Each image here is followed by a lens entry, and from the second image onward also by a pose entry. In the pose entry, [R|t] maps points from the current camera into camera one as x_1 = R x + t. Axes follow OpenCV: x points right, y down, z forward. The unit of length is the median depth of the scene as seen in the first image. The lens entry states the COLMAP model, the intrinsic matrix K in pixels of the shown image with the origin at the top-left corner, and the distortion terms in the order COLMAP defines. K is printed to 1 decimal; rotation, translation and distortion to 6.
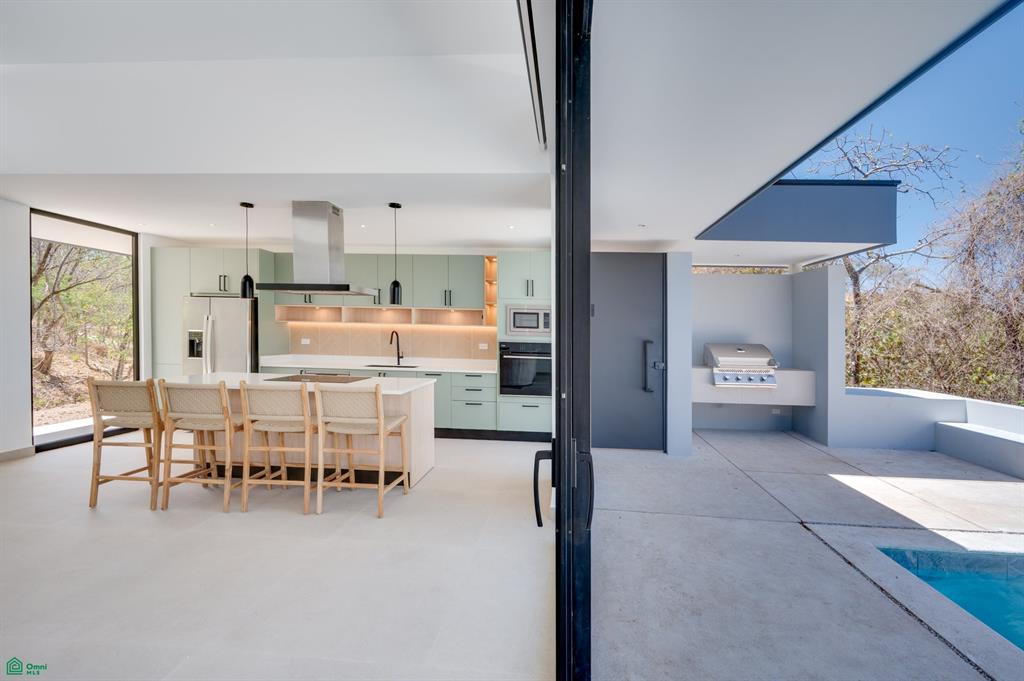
lens RADIAL K [[434.8, 0, 536.9], [0, 434.8, 341.4], [0, 0, 1]] dist [0.000517, 0.000193]
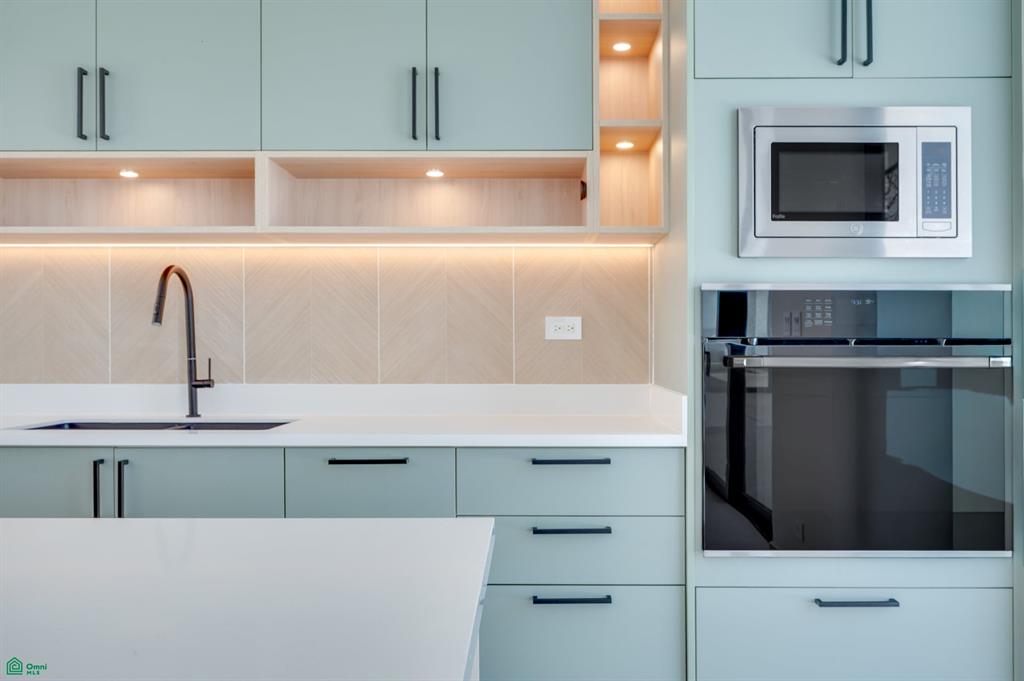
lens RADIAL K [[888.2, 0, 513.2], [0, 888.2, 317.6], [0, 0, 1]] dist [-0.002716, -0.004305]
pose [[0.998236, -0.018977, 0.056250, -0.188766], [0.021875, 0.998441, -0.051357, 0.031457], [-0.055188, 0.052496, 0.997095, 0.563225]]
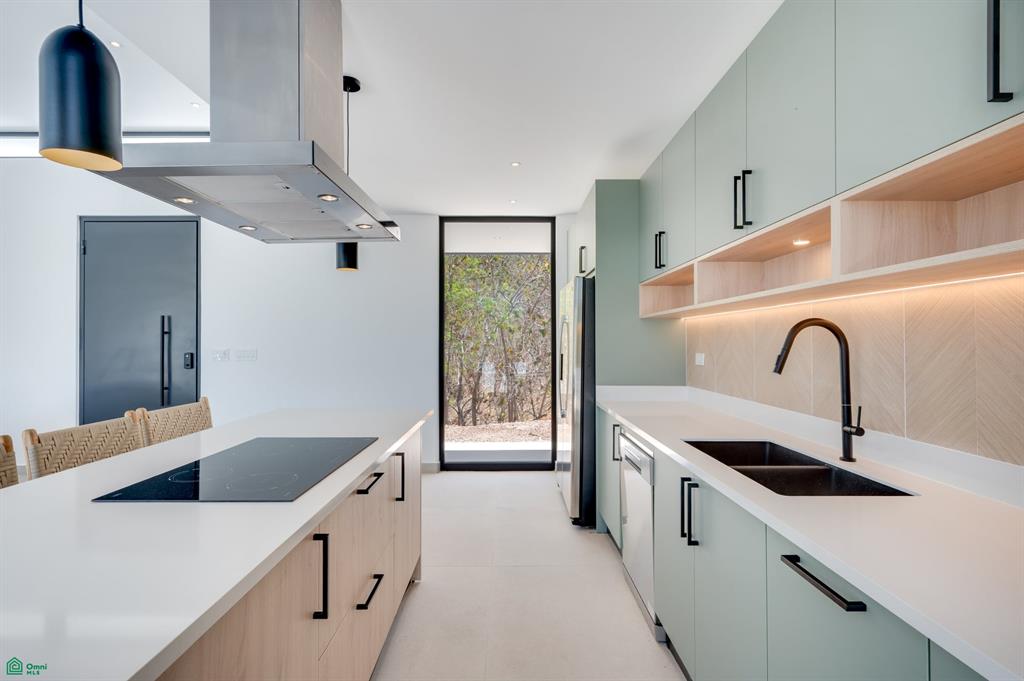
lens RADIAL K [[476.8, 0, 512.0], [0, 476.8, 340.5], [0, 0, 1]] dist [-0.001861, -0.000380]
pose [[0.071875, -0.024073, -0.997123, -0.072124], [-0.014712, 0.999574, -0.025193, -0.003431], [0.997305, 0.016480, 0.071490, 0.854732]]
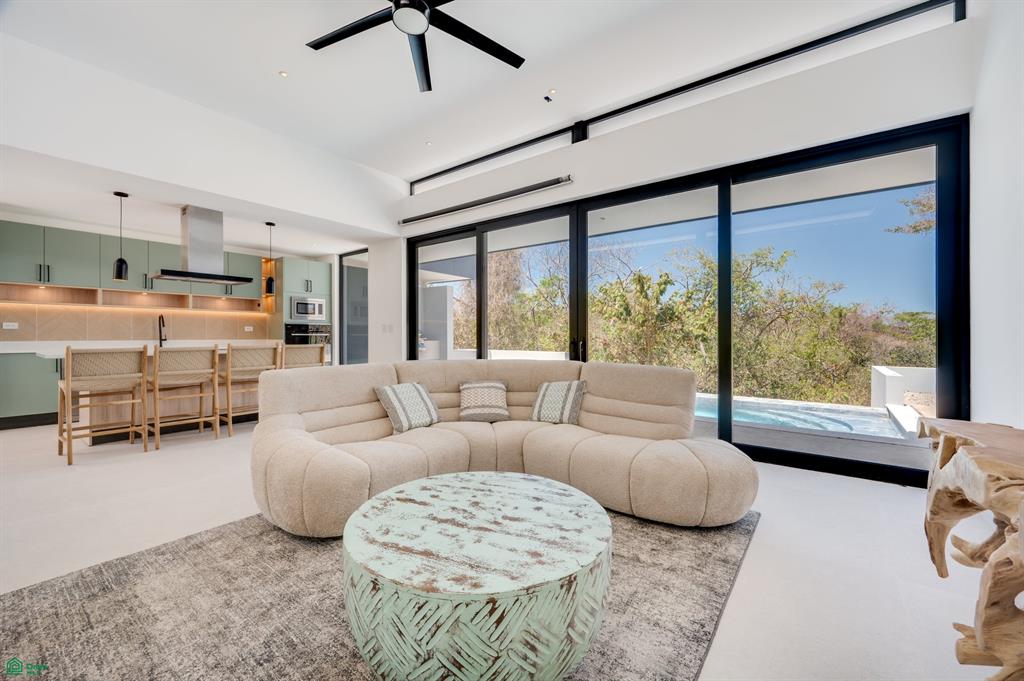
lens RADIAL K [[414.0, 0, 512.0], [0, 414.0, 340.5], [0, 0, 1]] dist [0.000639, 0.000112]
pose [[0.560374, -0.031279, 0.827649, -0.721073], [0.027214, 0.999442, 0.019346, 0.044479], [-0.827792, 0.011683, 0.560913, -0.286839]]
